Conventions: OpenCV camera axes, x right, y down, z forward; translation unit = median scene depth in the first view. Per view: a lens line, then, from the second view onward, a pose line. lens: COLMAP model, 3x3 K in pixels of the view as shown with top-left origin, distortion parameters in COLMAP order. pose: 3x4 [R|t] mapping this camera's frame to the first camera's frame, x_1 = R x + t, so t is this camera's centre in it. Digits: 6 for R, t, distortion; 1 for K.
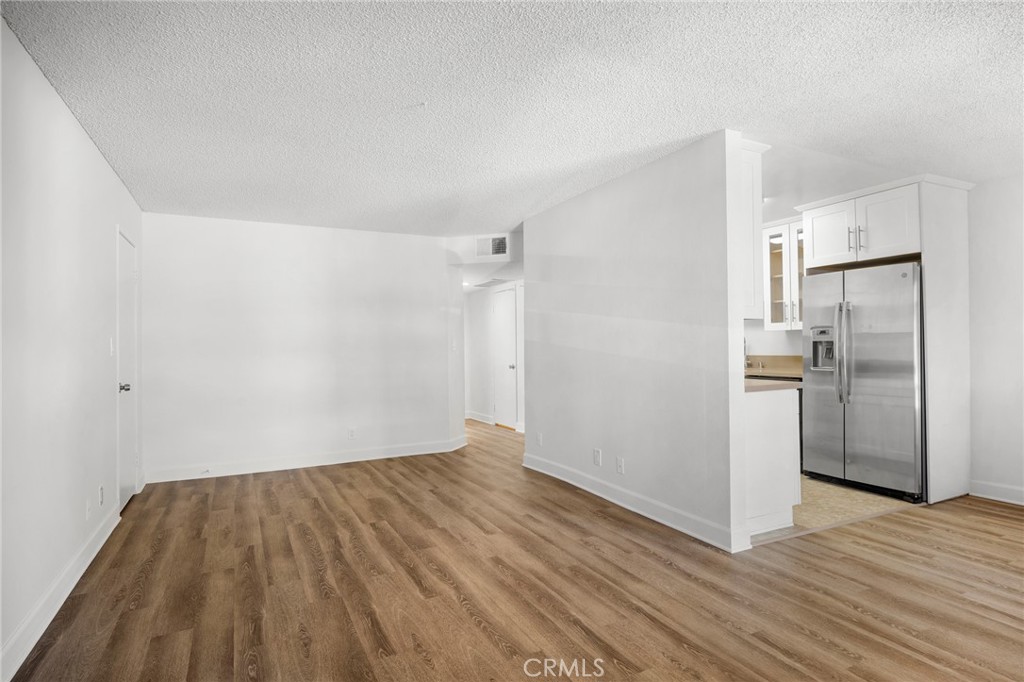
lens RADIAL K [[541.1, 0, 511.6], [0, 541.1, 341.5], [0, 0, 1]] dist [-0.000490, 0.000287]
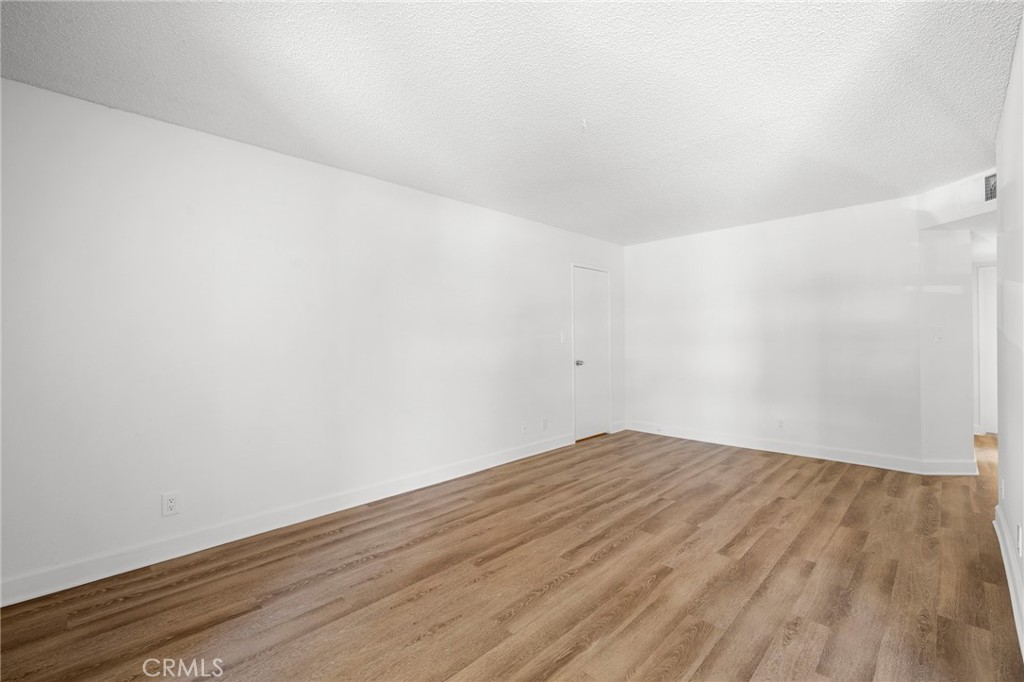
lens RADIAL K [[440.9, 0, 513.8], [0, 440.9, 346.1], [0, 0, 1]] dist [0.001805, -0.000062]
pose [[0.314093, 0.022425, -0.949127, 0.569530], [0.011055, 0.999567, 0.027275, -0.003493], [0.949328, -0.019059, 0.313709, 0.501361]]
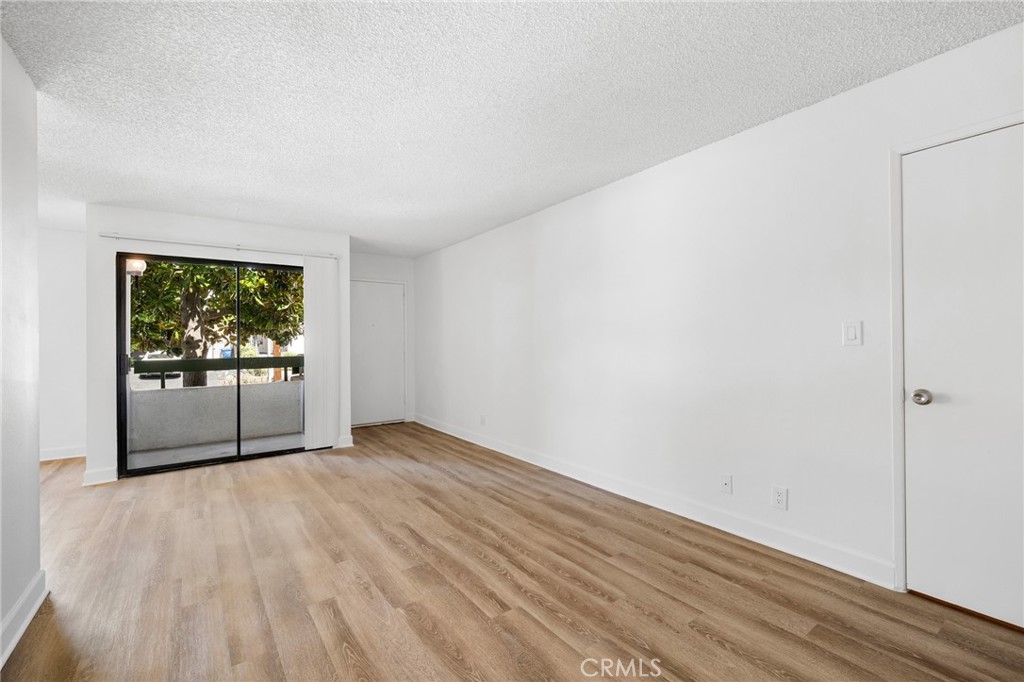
lens RADIAL K [[440.9, 0, 511.0], [0, 440.9, 337.4], [0, 0, 1]] dist [0.001805, -0.000062]
pose [[-0.987502, 0.022480, -0.155996, -0.214829], [0.024676, 0.999622, -0.012155, 0.013223], [0.155664, -0.015852, -0.987683, 1.773636]]
